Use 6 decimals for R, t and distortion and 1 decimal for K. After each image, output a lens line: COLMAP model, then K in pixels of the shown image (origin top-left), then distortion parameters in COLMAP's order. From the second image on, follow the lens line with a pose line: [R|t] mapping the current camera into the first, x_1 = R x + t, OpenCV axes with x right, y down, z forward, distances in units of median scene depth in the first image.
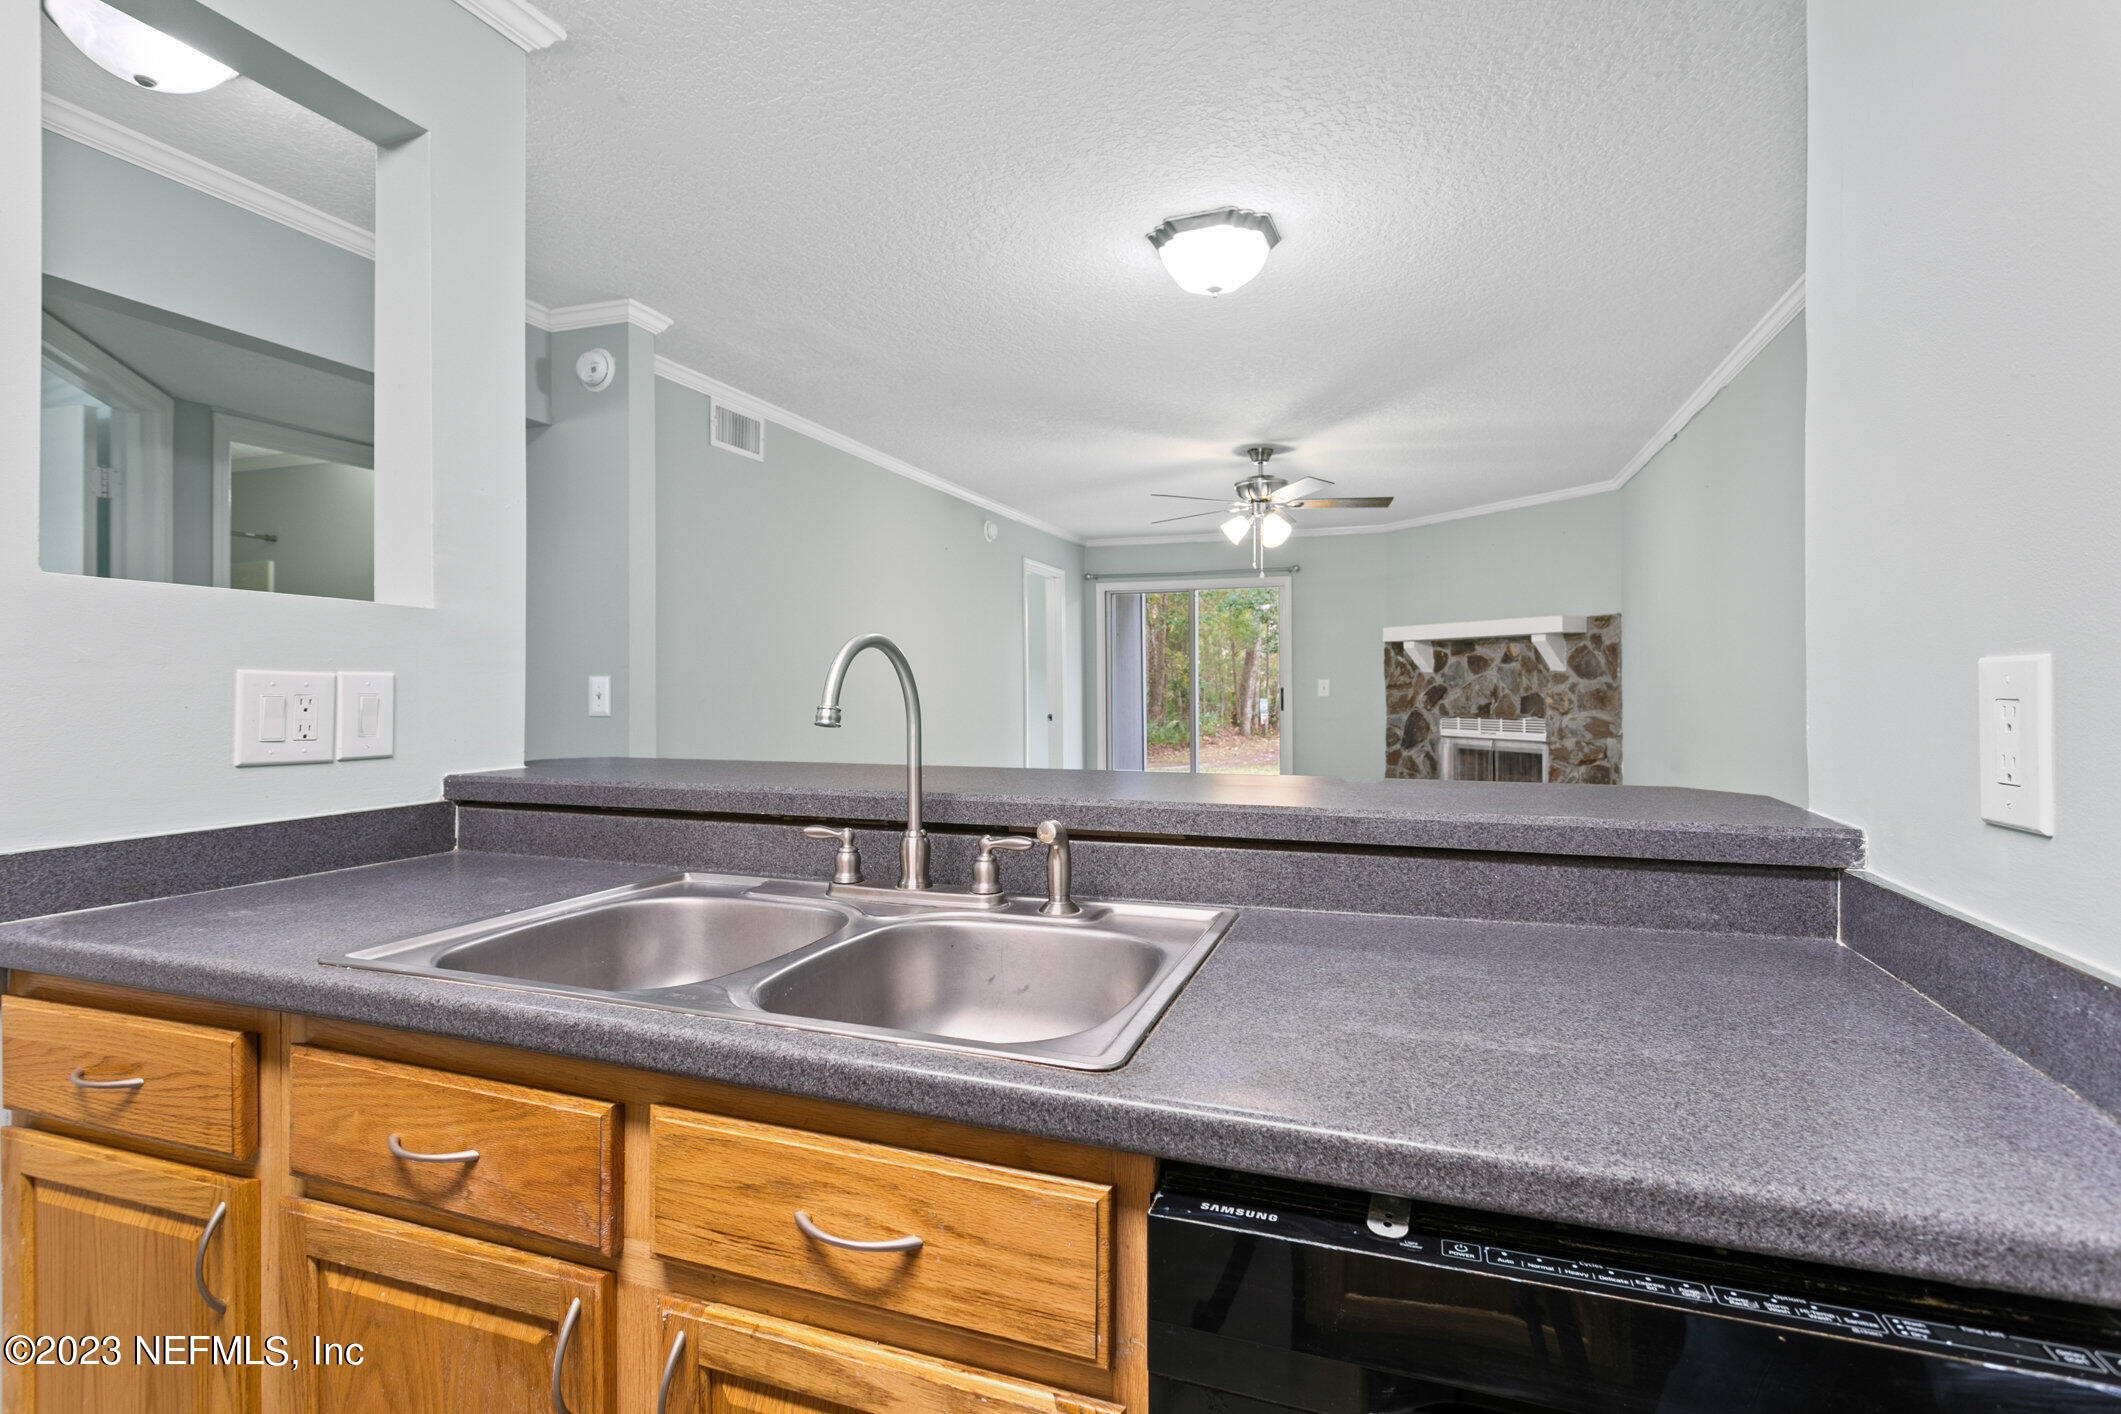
lens RADIAL K [[1025.0, 0, 1056.9], [0, 1025.0, 677.3], [0, 0, 1]] dist [-0.003728, 0.003907]
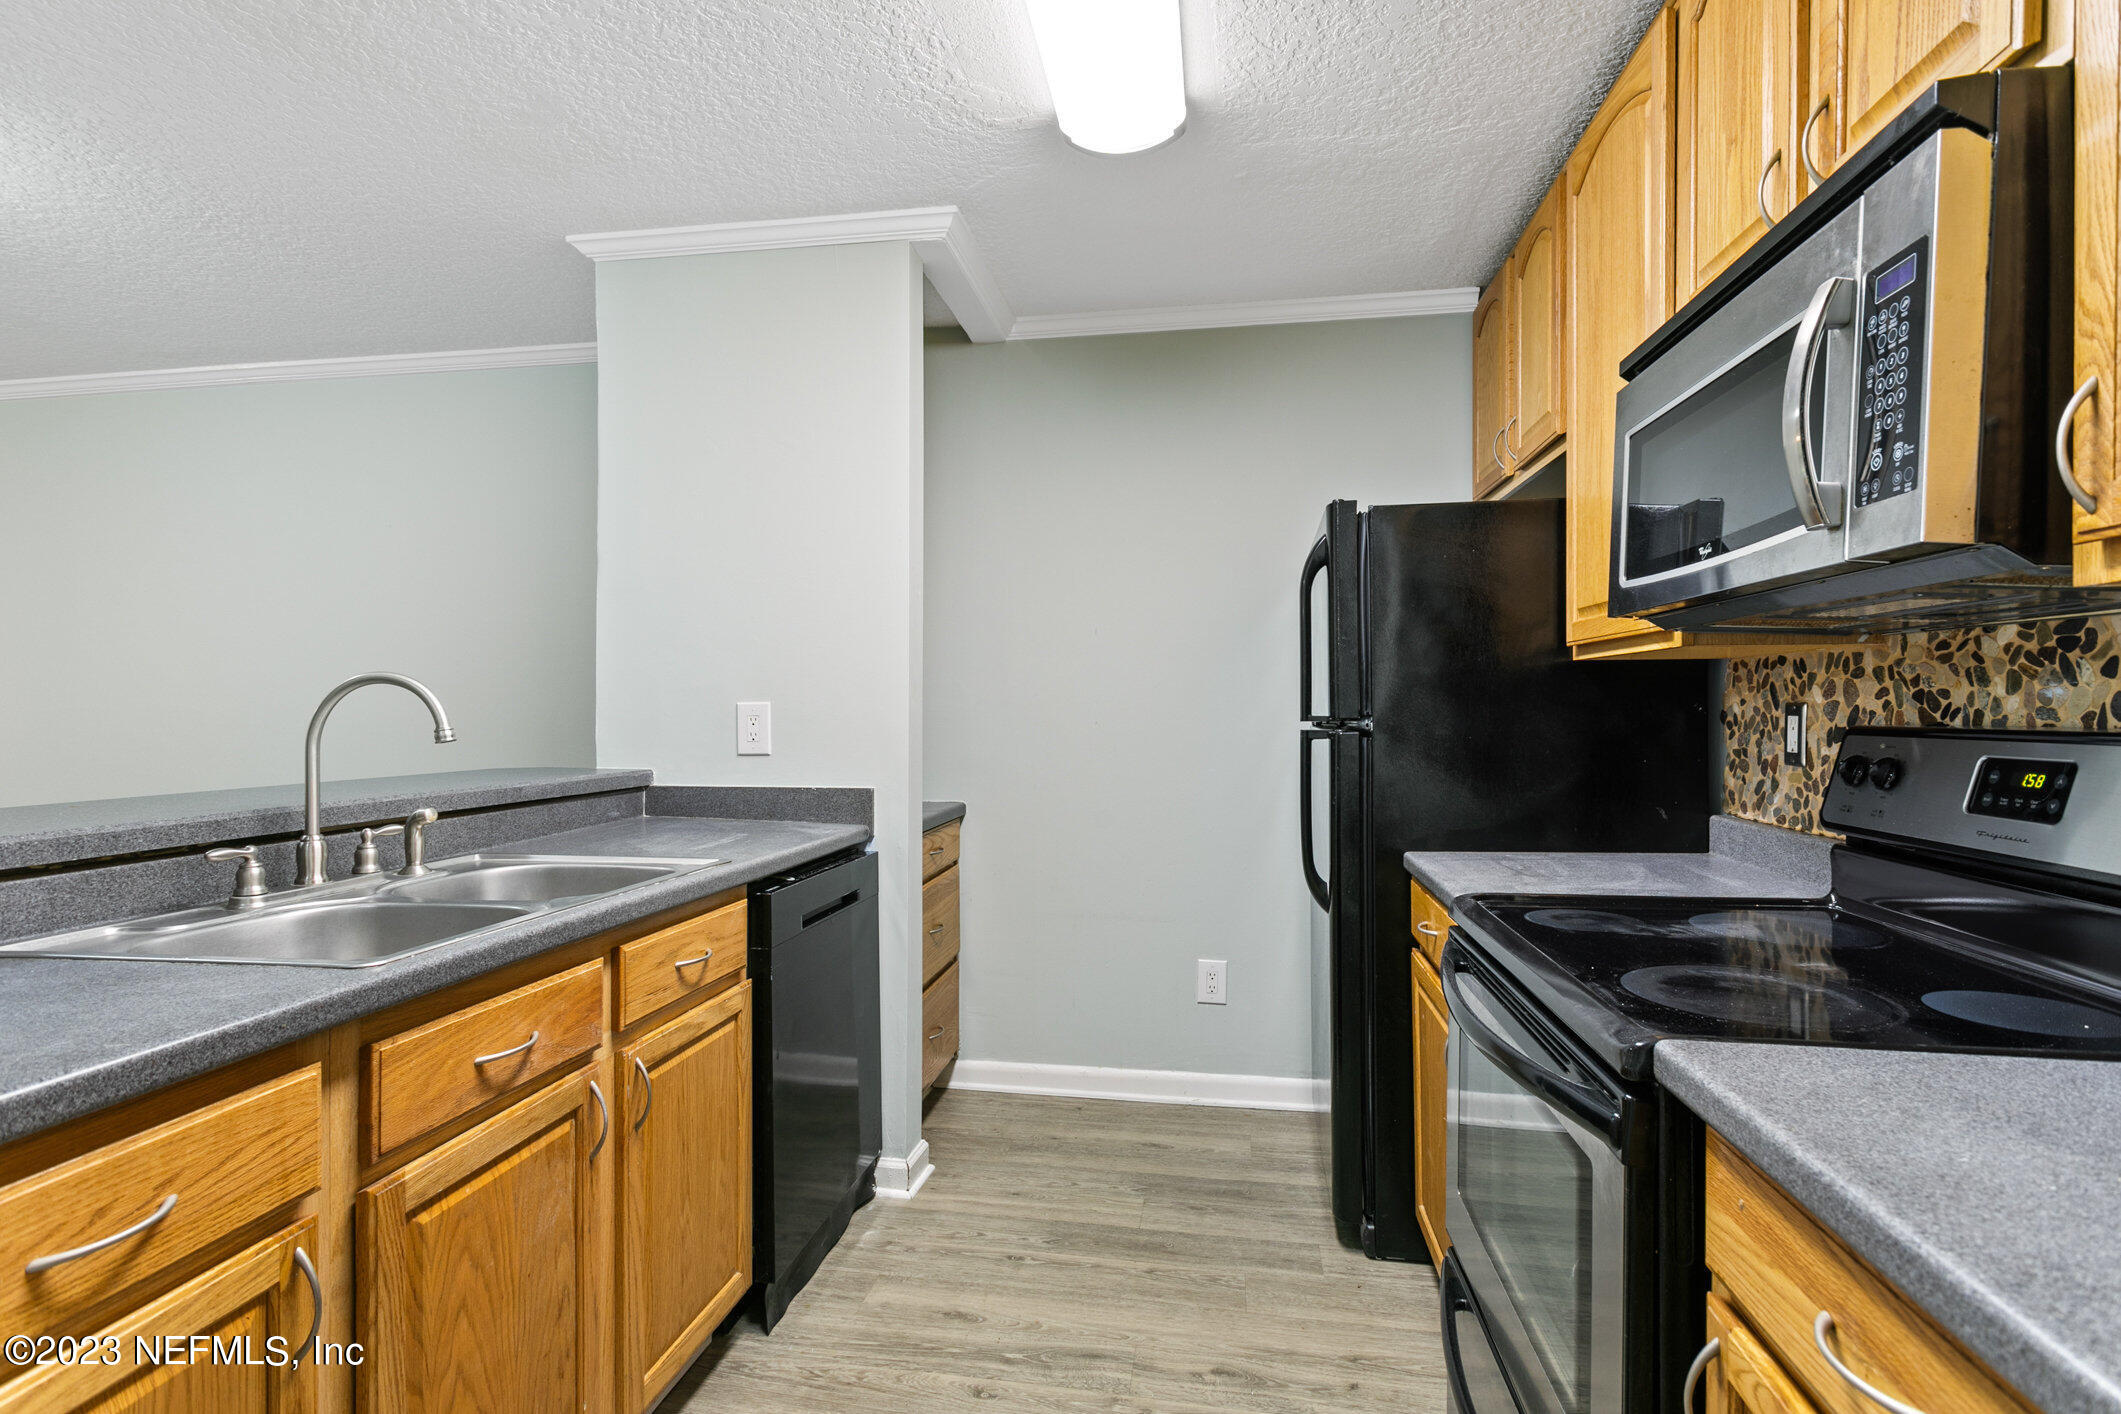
lens RADIAL K [[1025.0, 0, 1039.9], [0, 1025.0, 712.1], [0, 0, 1]] dist [-0.003728, 0.003907]
pose [[-0.154005, -0.002687, 0.988066, -0.306643], [-0.001333, 0.999996, 0.002512, 0.000497], [-0.988069, -0.000931, -0.154008, 0.074678]]
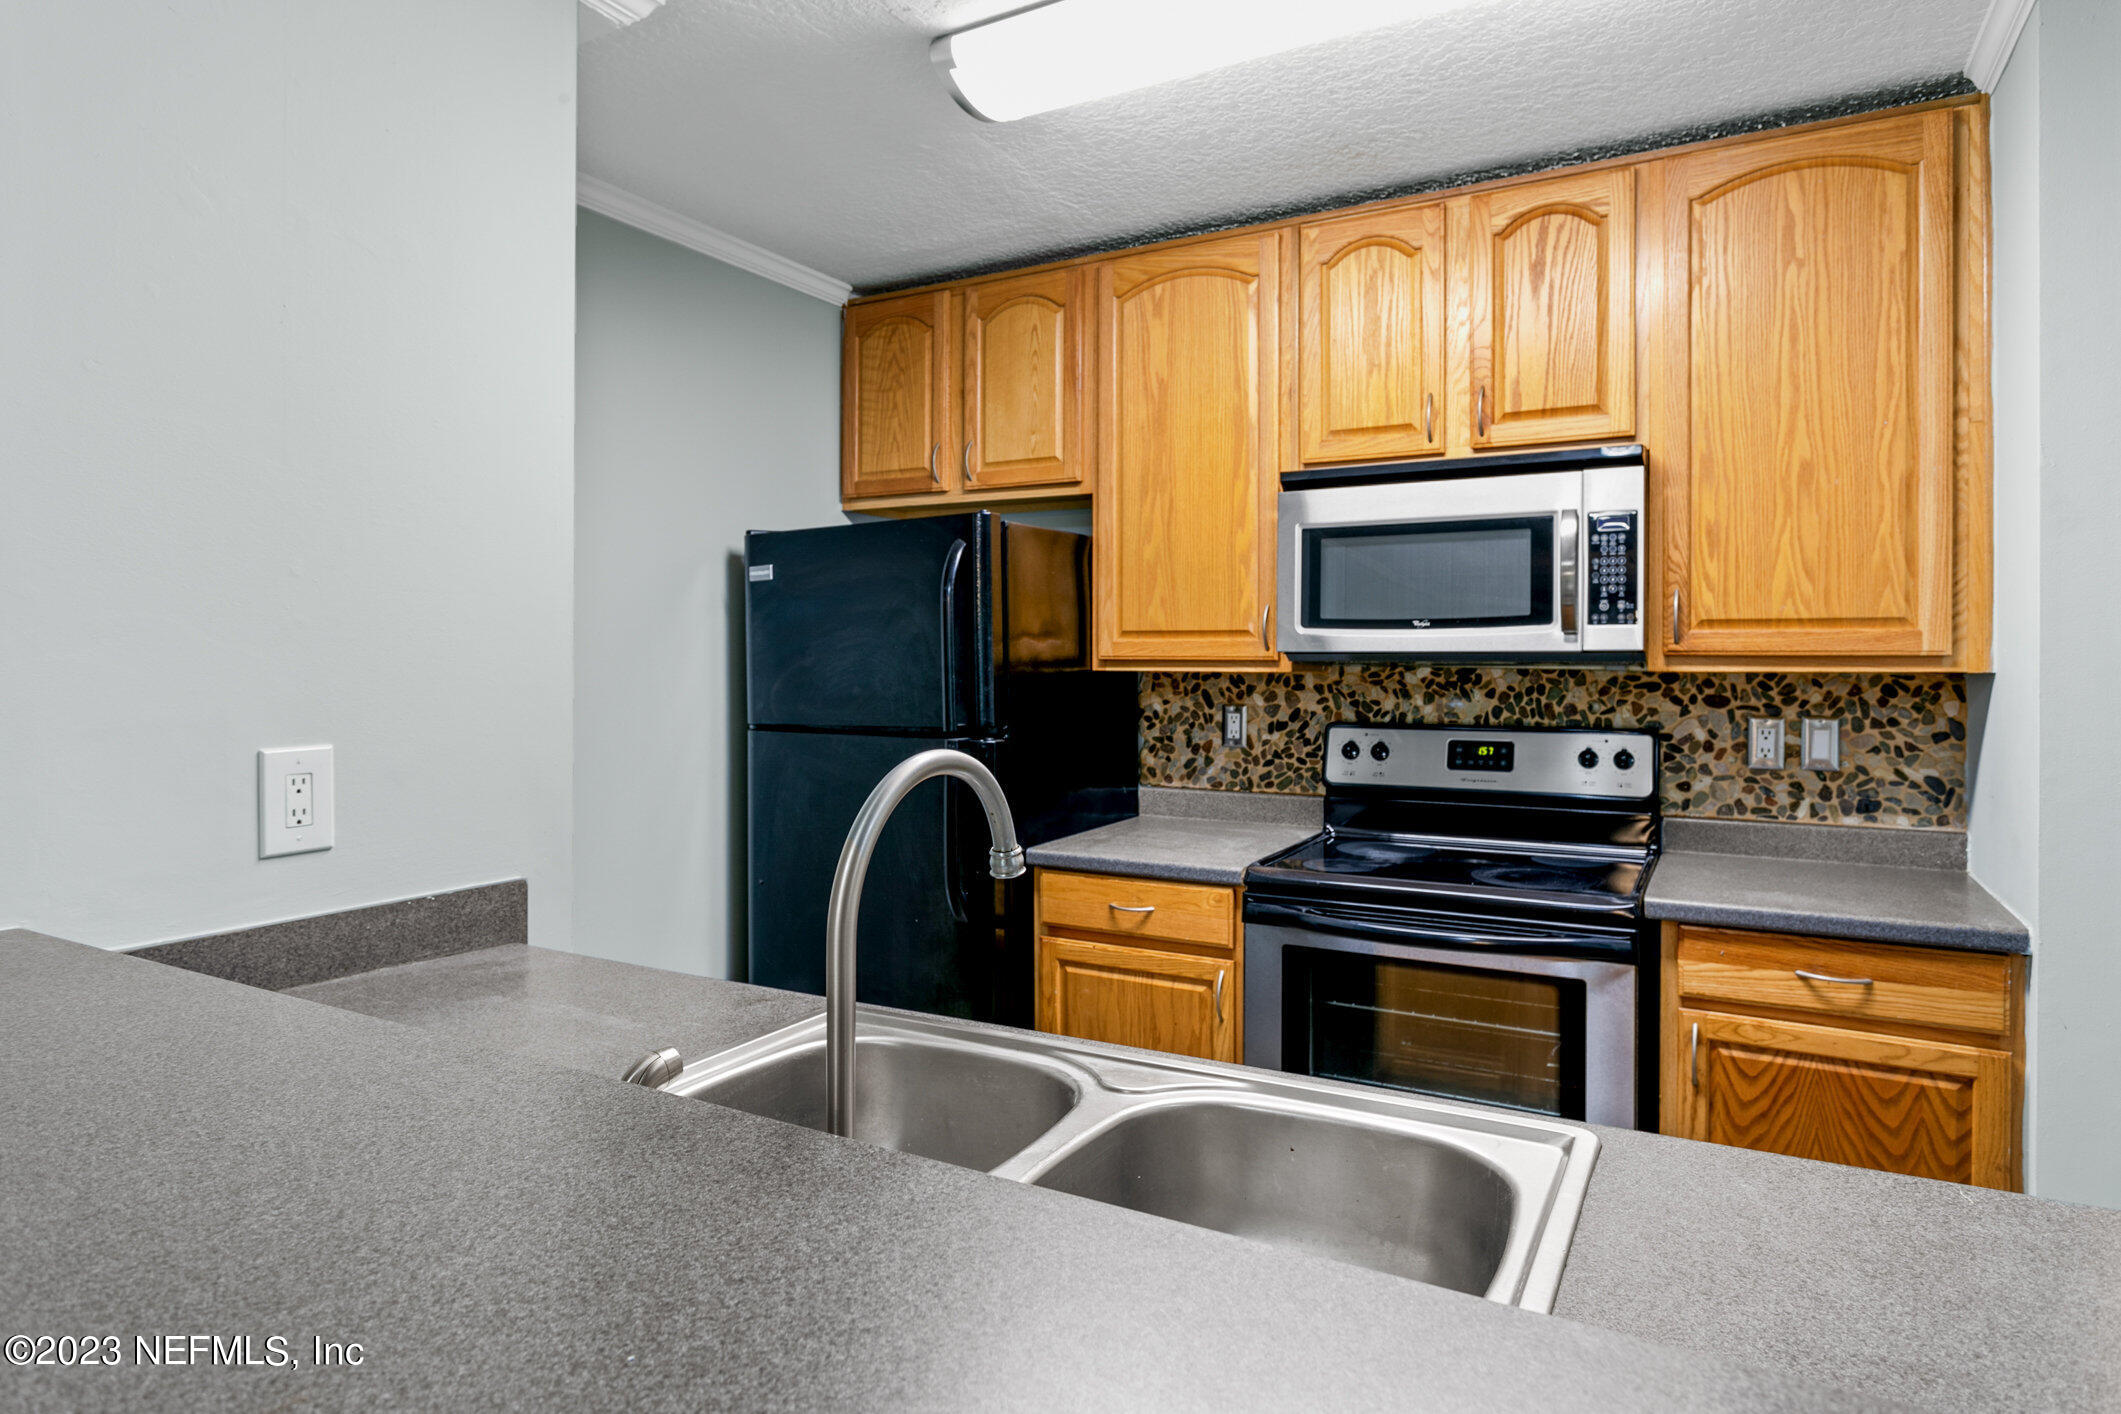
lens RADIAL K [[1224.0, 0, 1059.1], [0, 1224.0, 664.1], [0, 0, 1]] dist [-0.013225, 0.006886]
pose [[-0.983684, 0.000210, 0.179904, -0.069684], [0.000262, 1.000000, 0.000270, -0.019149], [-0.179904, 0.000312, -0.983684, 0.341164]]
